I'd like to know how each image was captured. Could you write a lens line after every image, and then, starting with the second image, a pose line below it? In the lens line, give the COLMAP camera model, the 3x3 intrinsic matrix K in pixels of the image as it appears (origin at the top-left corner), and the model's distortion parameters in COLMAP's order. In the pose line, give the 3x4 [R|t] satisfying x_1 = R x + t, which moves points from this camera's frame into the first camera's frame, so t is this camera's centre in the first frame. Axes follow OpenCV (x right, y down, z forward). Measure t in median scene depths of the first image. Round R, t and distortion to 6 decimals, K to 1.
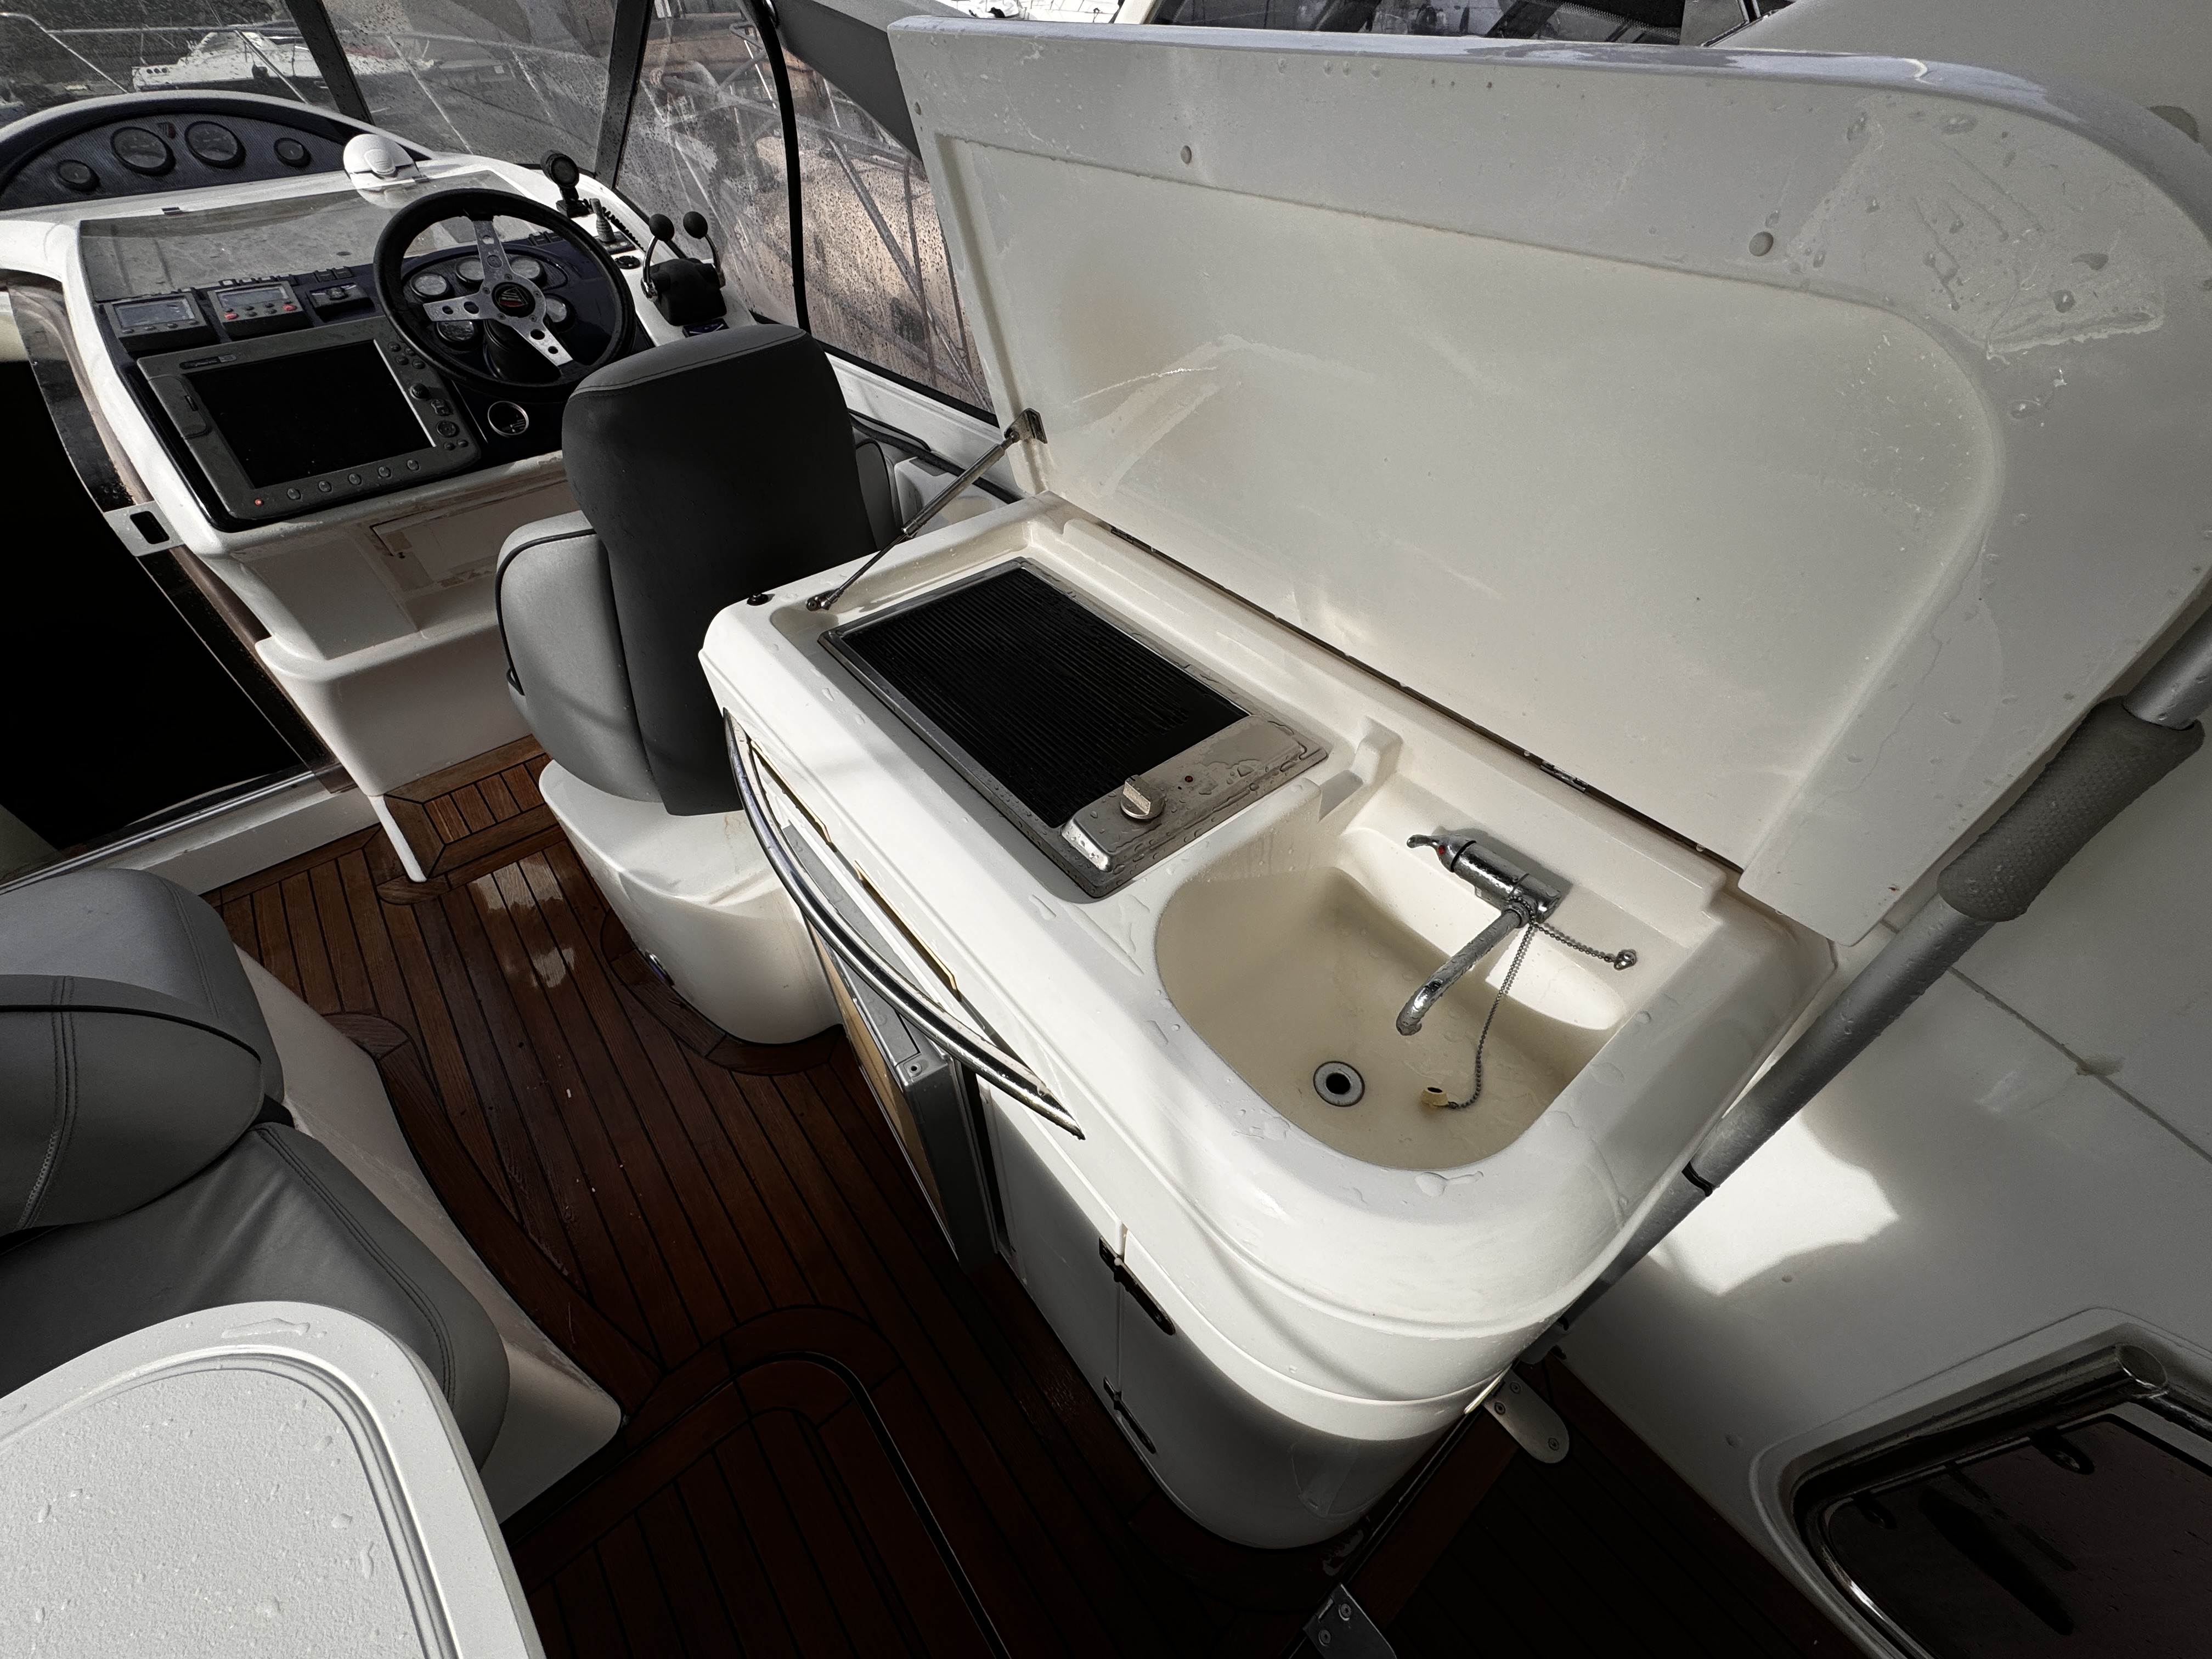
lens RADIAL K [[880.5, 0, 1106.0], [0, 880.5, 829.5], [0, 0, 1]] dist [-0.002377, -0.000581]
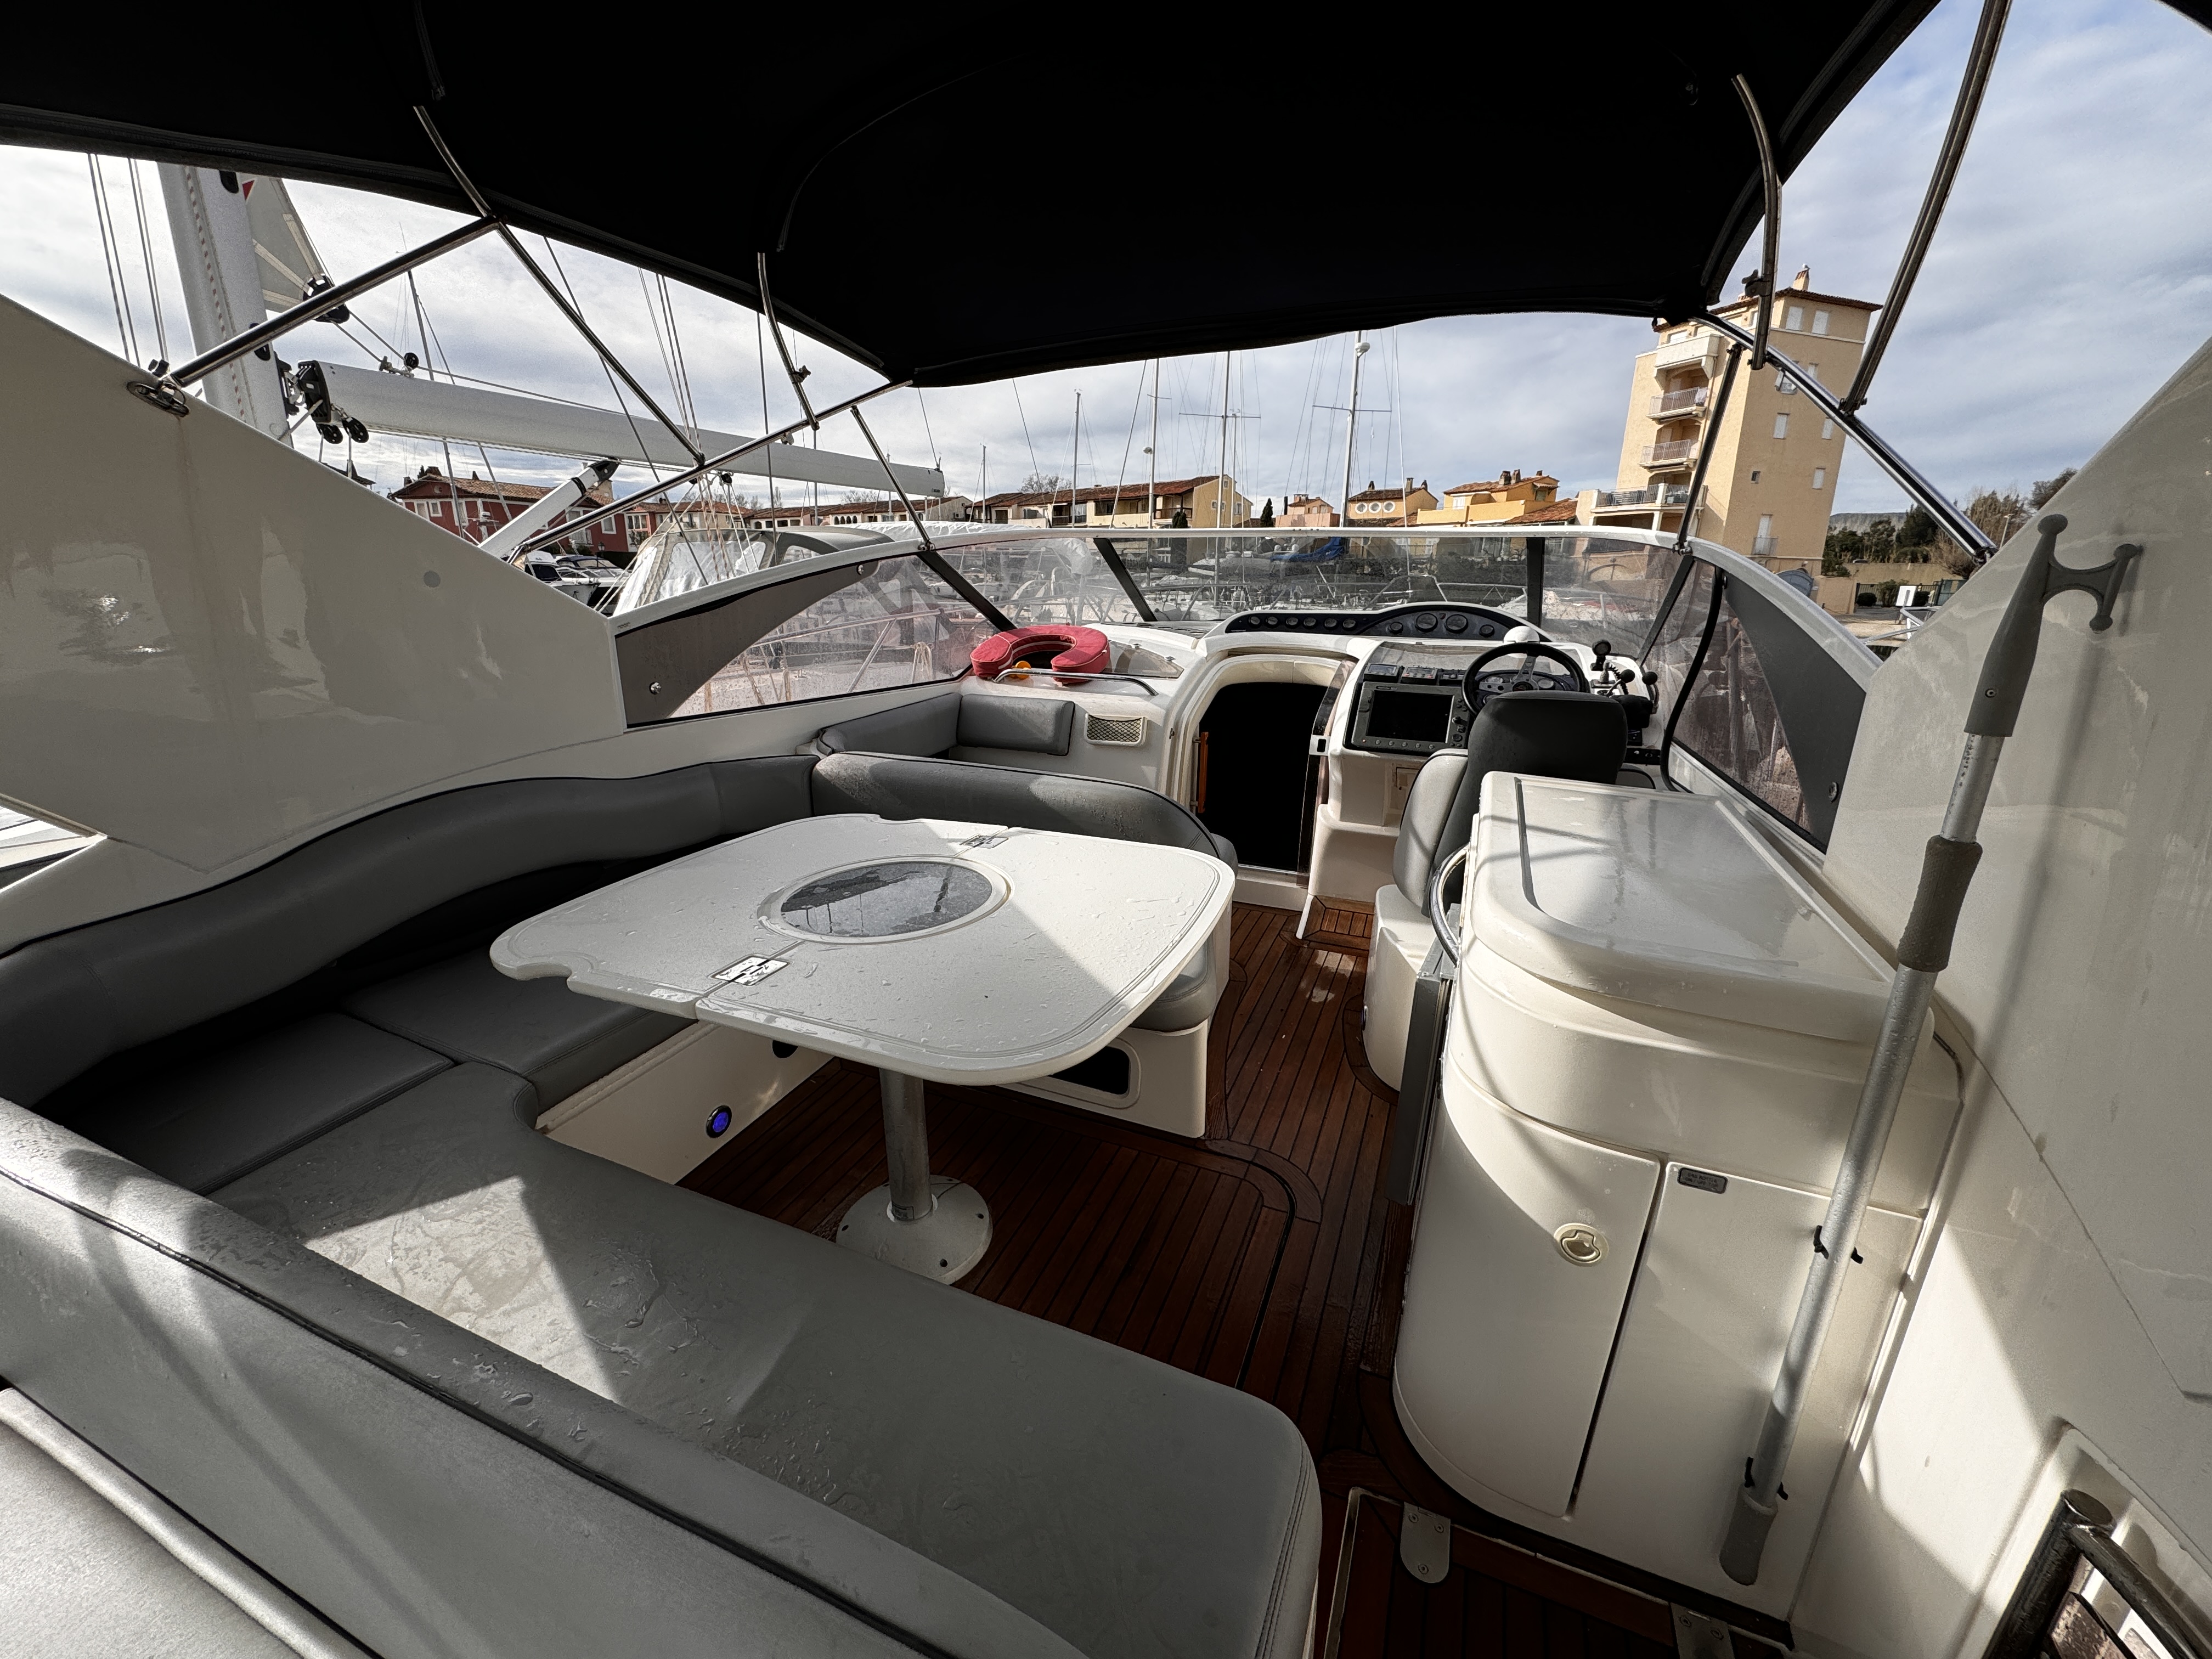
lens RADIAL K [[880.5, 0, 1106.0], [0, 880.5, 829.5], [0, 0, 1]] dist [-0.002377, -0.000581]
pose [[0.463336, 0.283789, -0.839514, 0.517842], [-0.639433, 0.762955, -0.095001, 0.337246], [0.613551, 0.580830, 0.534969, -0.353073]]
